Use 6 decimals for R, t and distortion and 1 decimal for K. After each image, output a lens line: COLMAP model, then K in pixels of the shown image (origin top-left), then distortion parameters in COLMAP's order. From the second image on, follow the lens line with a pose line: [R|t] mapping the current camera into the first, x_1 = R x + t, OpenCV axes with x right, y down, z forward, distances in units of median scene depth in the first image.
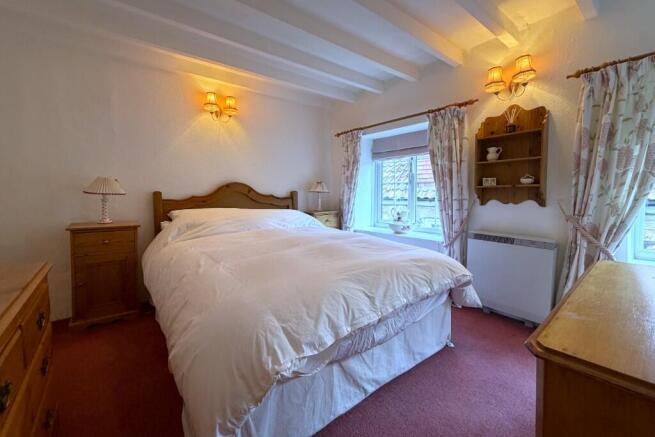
lens RADIAL K [[273.3, 0, 326.6], [0, 273.3, 202.9], [0, 0, 1]] dist [0.001060, 0.000067]
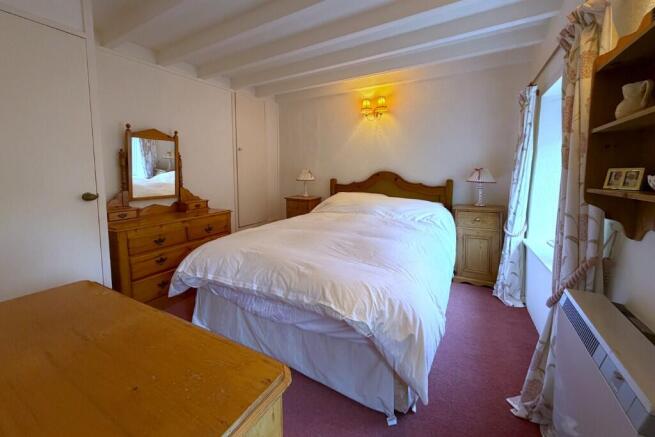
lens RADIAL K [[260.1, 0, 326.6], [0, 260.1, 192.6], [0, 0, 1]] dist [0.000531, 0.000076]
pose [[0.362820, 0.076189, -0.928740, 0.737707], [-0.034990, 0.997063, 0.068125, -0.065032], [0.931202, 0.007780, 0.364420, 0.473264]]
